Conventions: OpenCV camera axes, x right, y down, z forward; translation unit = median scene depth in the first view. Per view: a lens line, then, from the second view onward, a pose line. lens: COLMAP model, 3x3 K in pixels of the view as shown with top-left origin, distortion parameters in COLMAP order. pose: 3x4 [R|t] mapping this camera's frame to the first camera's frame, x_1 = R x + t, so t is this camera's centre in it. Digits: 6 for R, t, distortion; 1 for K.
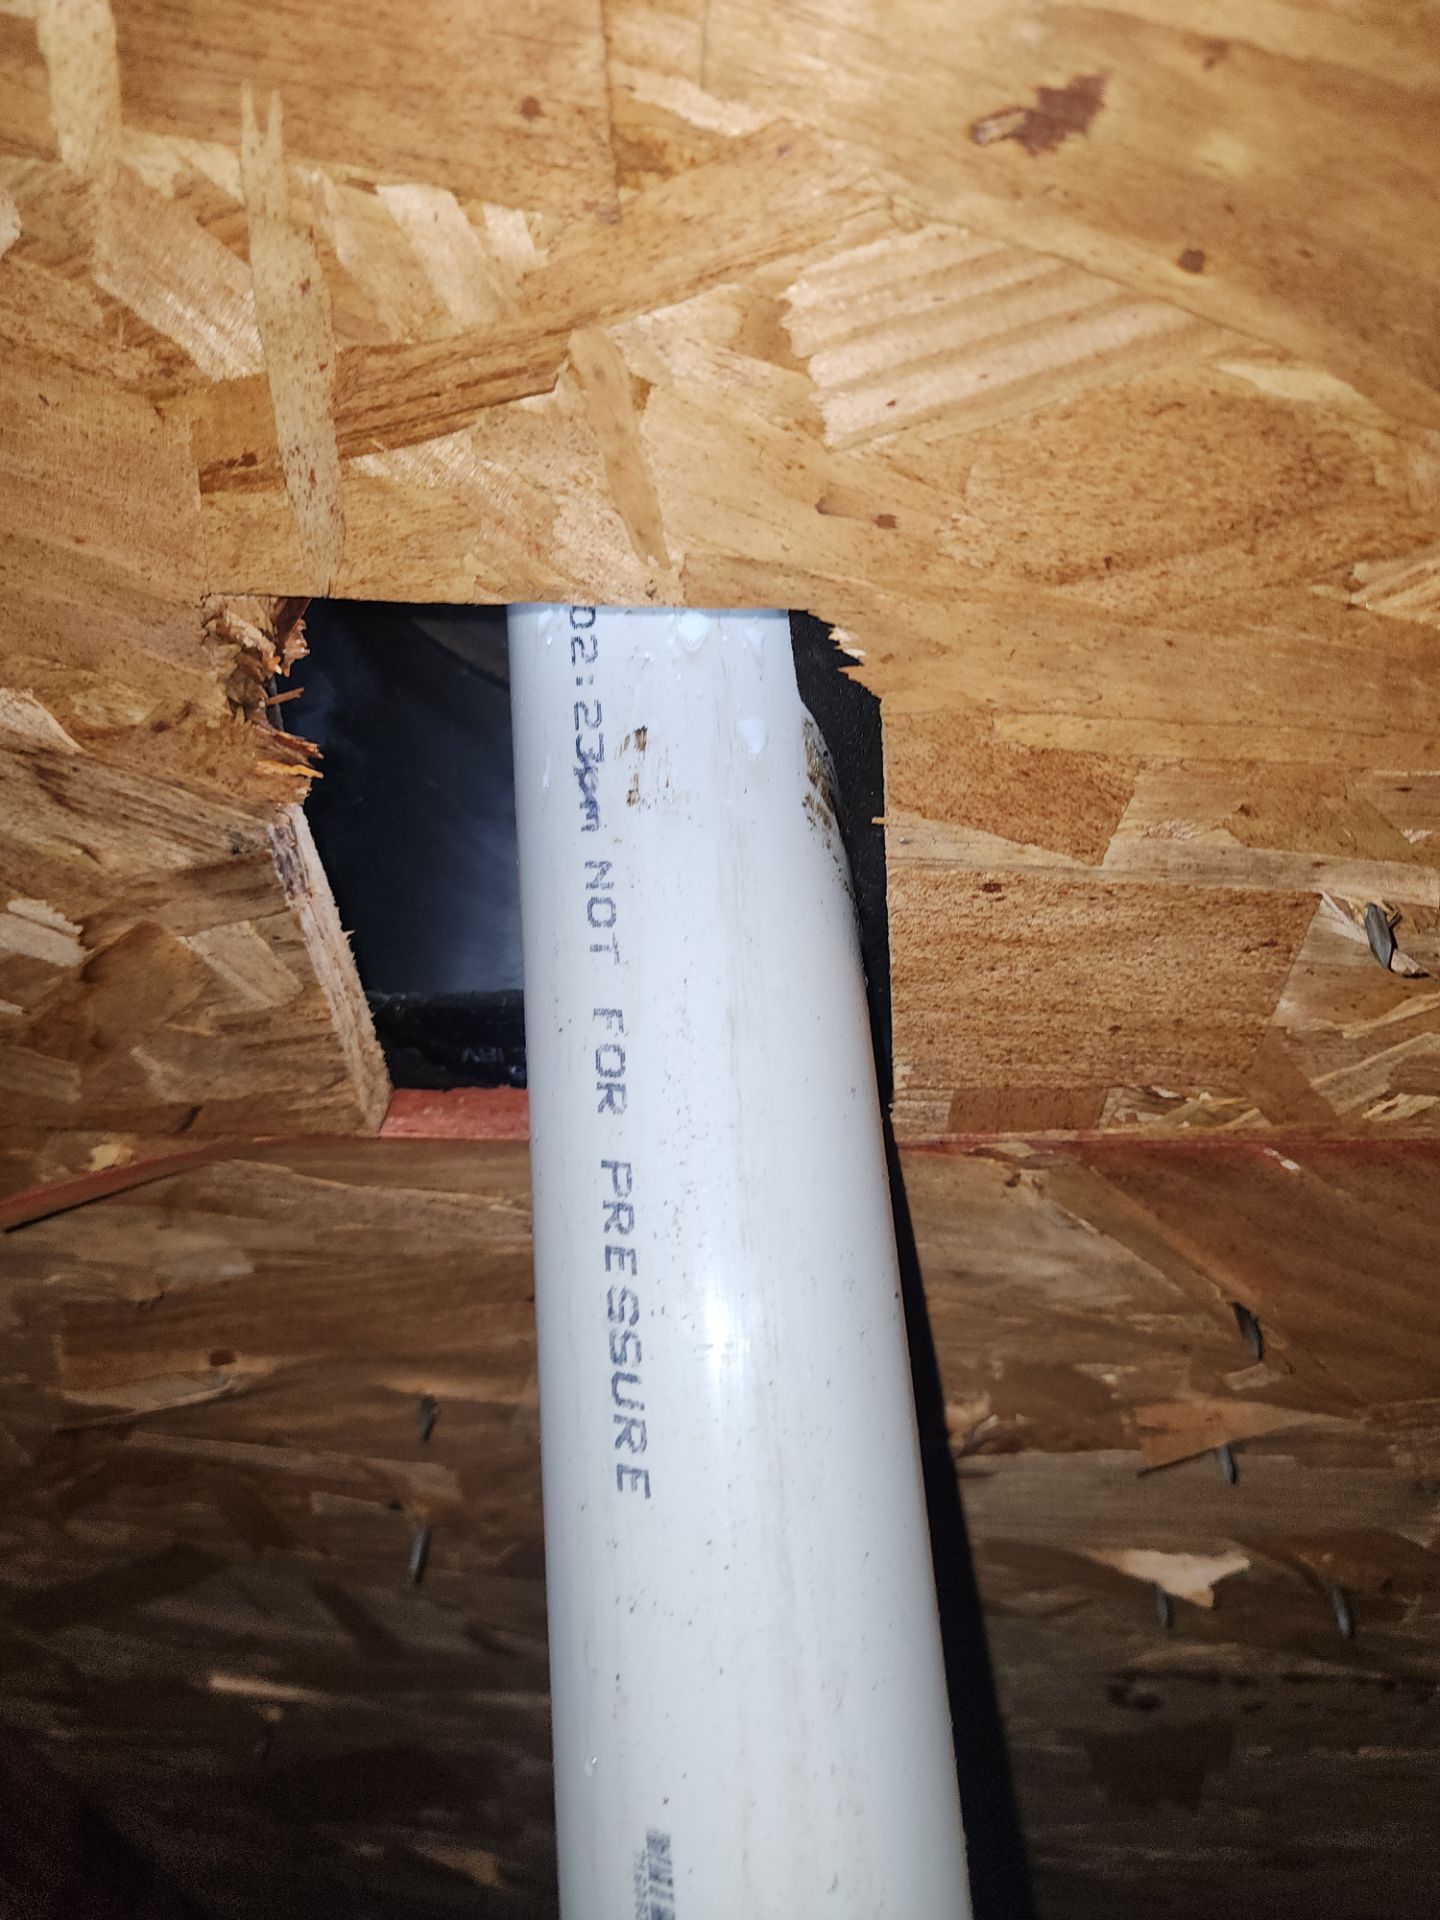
lens RADIAL K [[1286.7, 0, 734.1], [0, 1286.7, 967.6], [0, 0, 1]] dist [0.049306, -0.039668]
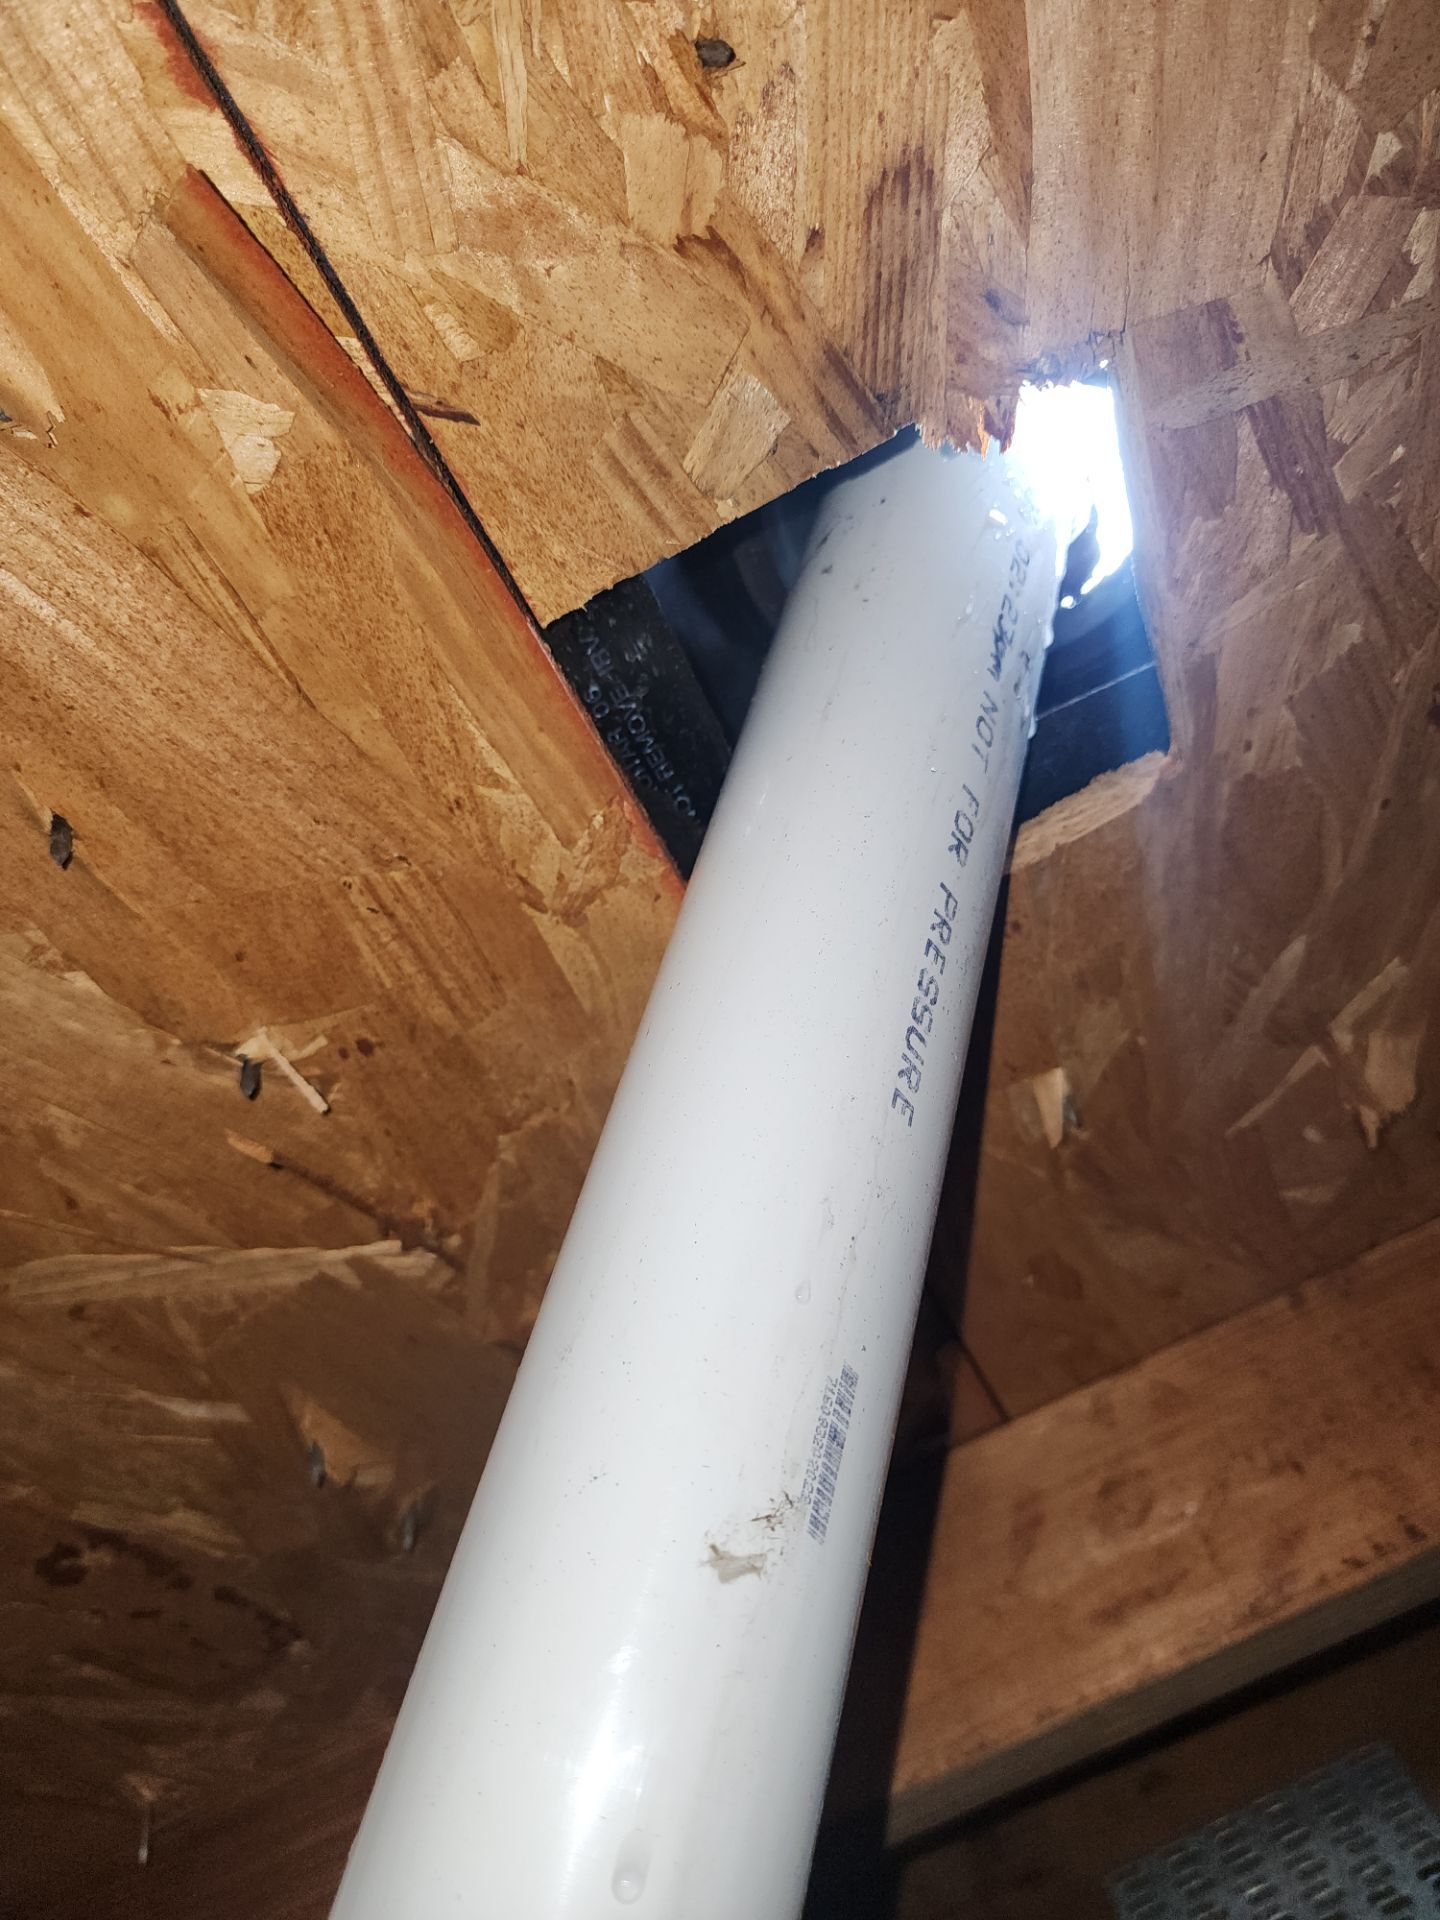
lens RADIAL K [[1292.3, 0, 716.9], [0, 1292.3, 952.3], [0, 0, 1]] dist [0.061305, -0.033094]
pose [[0.310442, 0.636598, 0.705953, -1.013641], [-0.529702, 0.732507, -0.427607, 0.854778], [-0.789330, -0.241198, 0.564608, 0.484654]]
